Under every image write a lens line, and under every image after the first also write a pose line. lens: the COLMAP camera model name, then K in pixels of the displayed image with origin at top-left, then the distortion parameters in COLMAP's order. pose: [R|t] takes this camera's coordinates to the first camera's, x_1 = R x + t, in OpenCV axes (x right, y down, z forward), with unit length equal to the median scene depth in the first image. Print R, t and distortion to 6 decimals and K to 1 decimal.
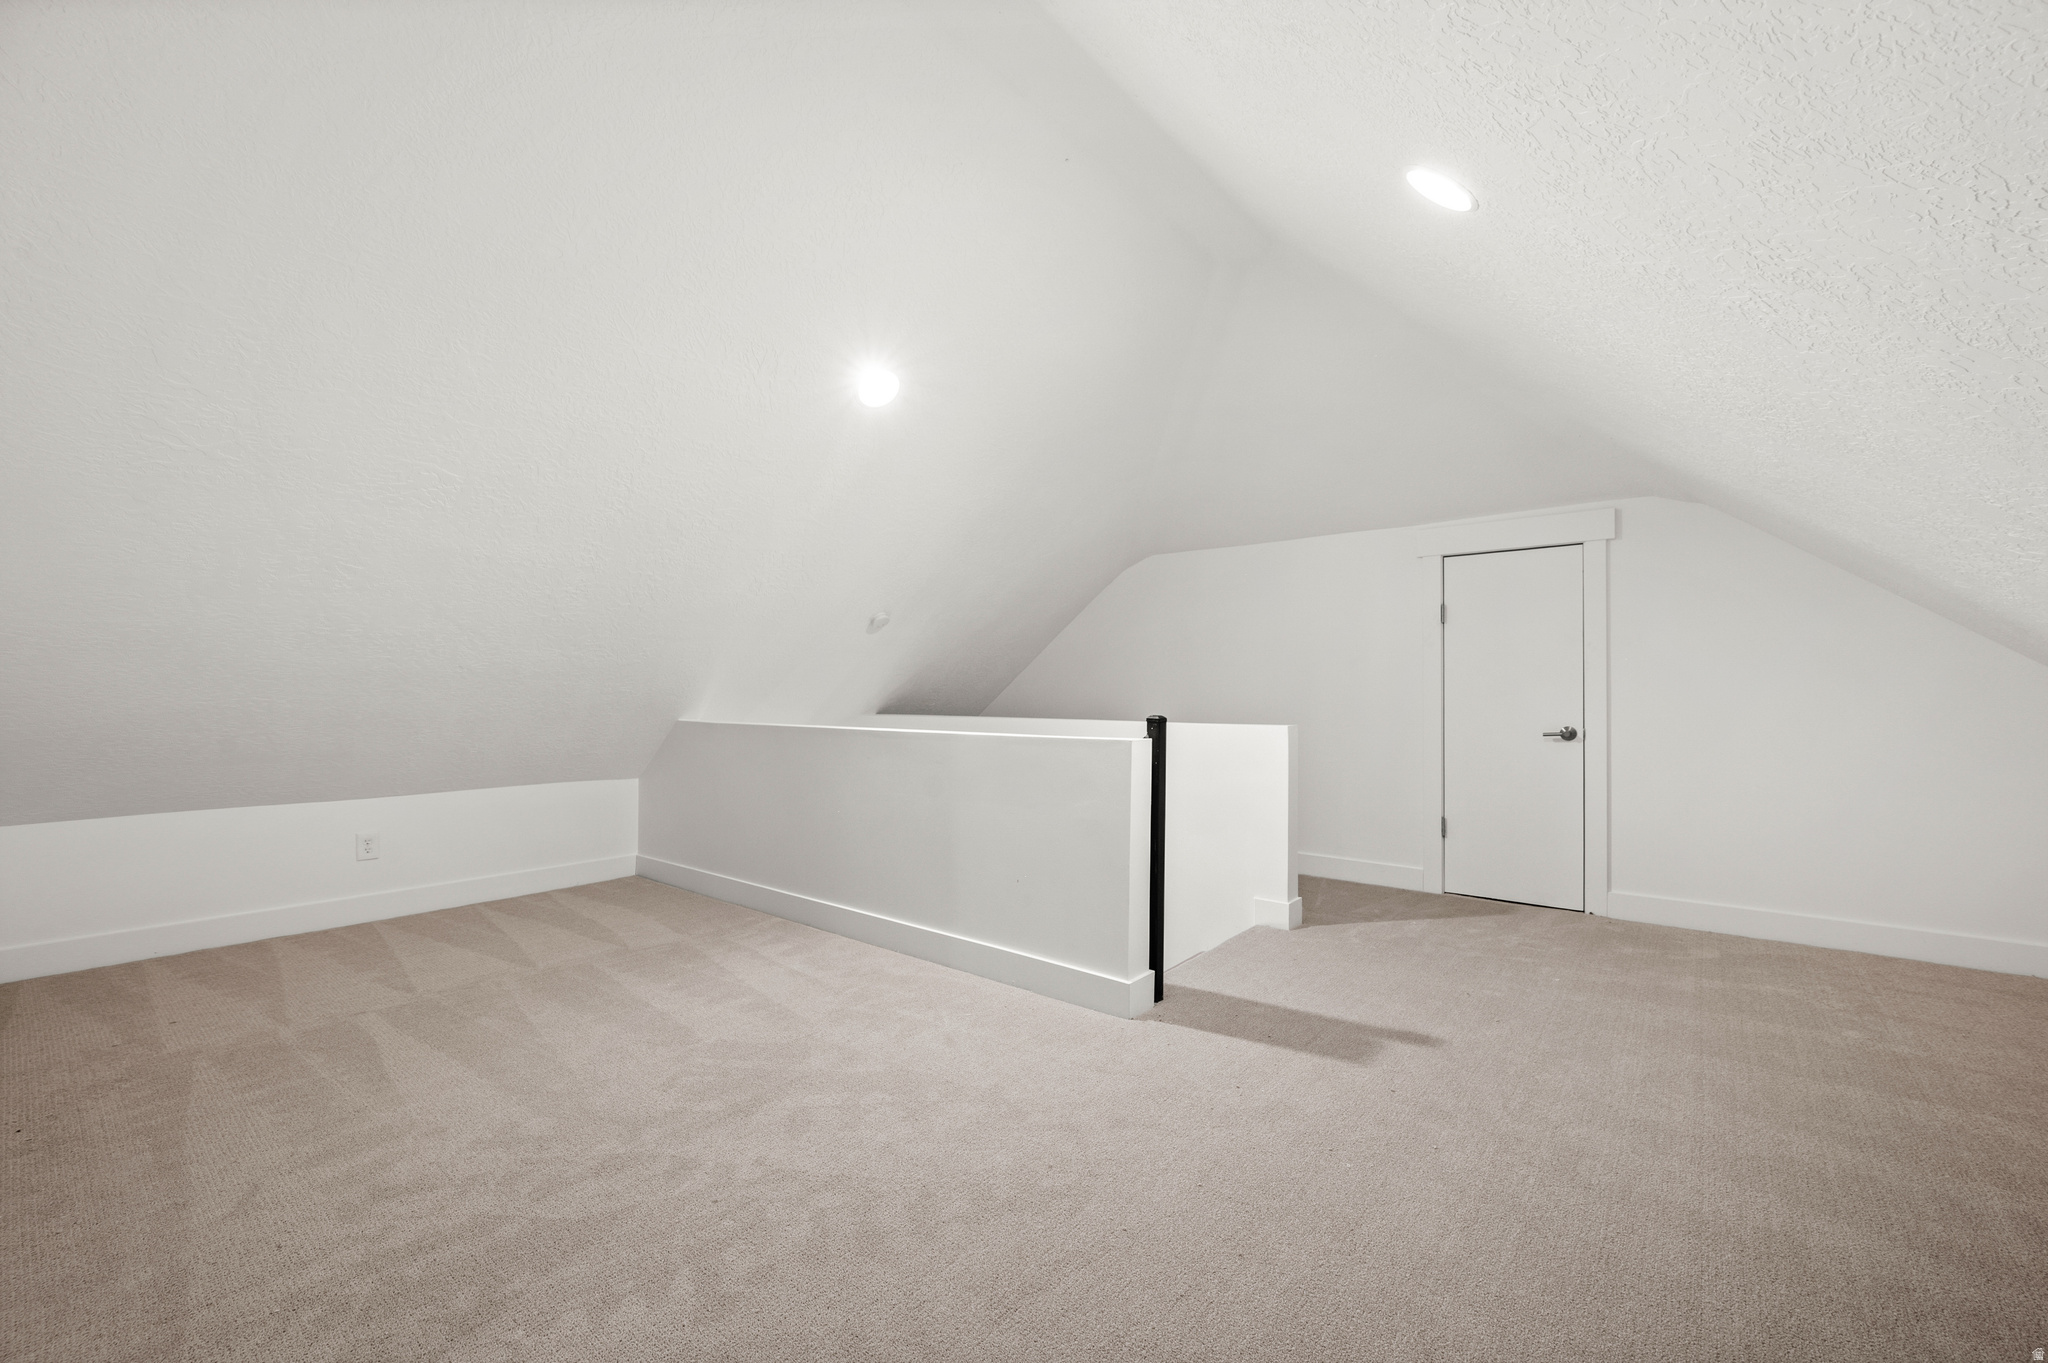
lens RADIAL K [[827.3, 0, 1030.0], [0, 827.3, 684.5], [0, 0, 1]] dist [-0.003668, 0.000034]
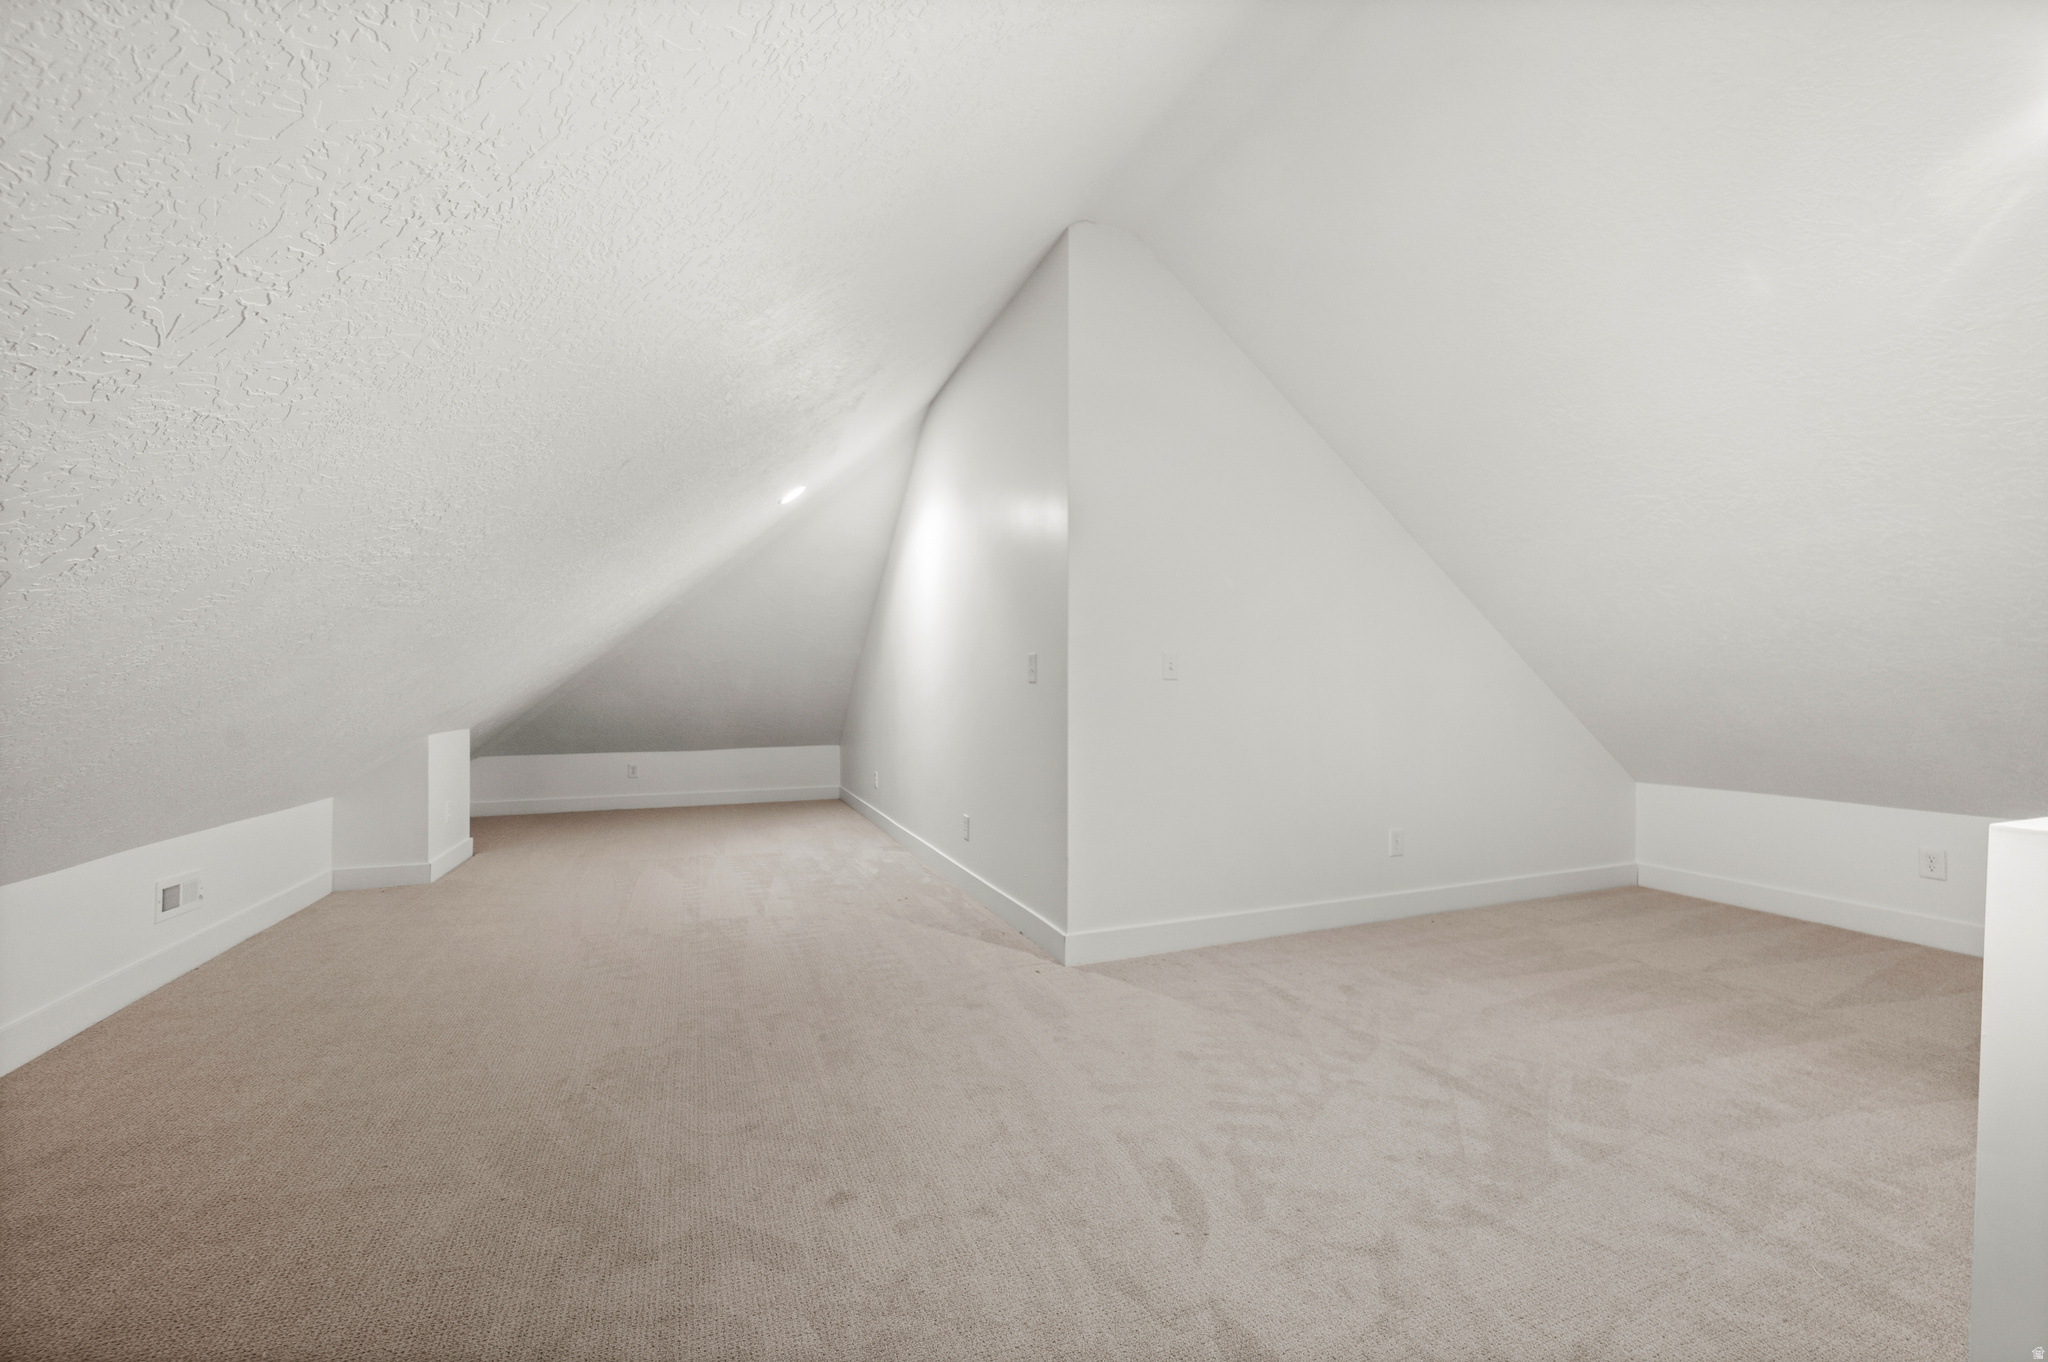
lens RADIAL K [[827.3, 0, 1028.3], [0, 827.3, 686.0], [0, 0, 1]] dist [-0.003668, 0.000034]
pose [[-0.471479, -0.005173, -0.881862, 0.650426], [0.004007, 0.999960, -0.008008, 0.006400], [0.881868, -0.007309, -0.471440, 0.778622]]
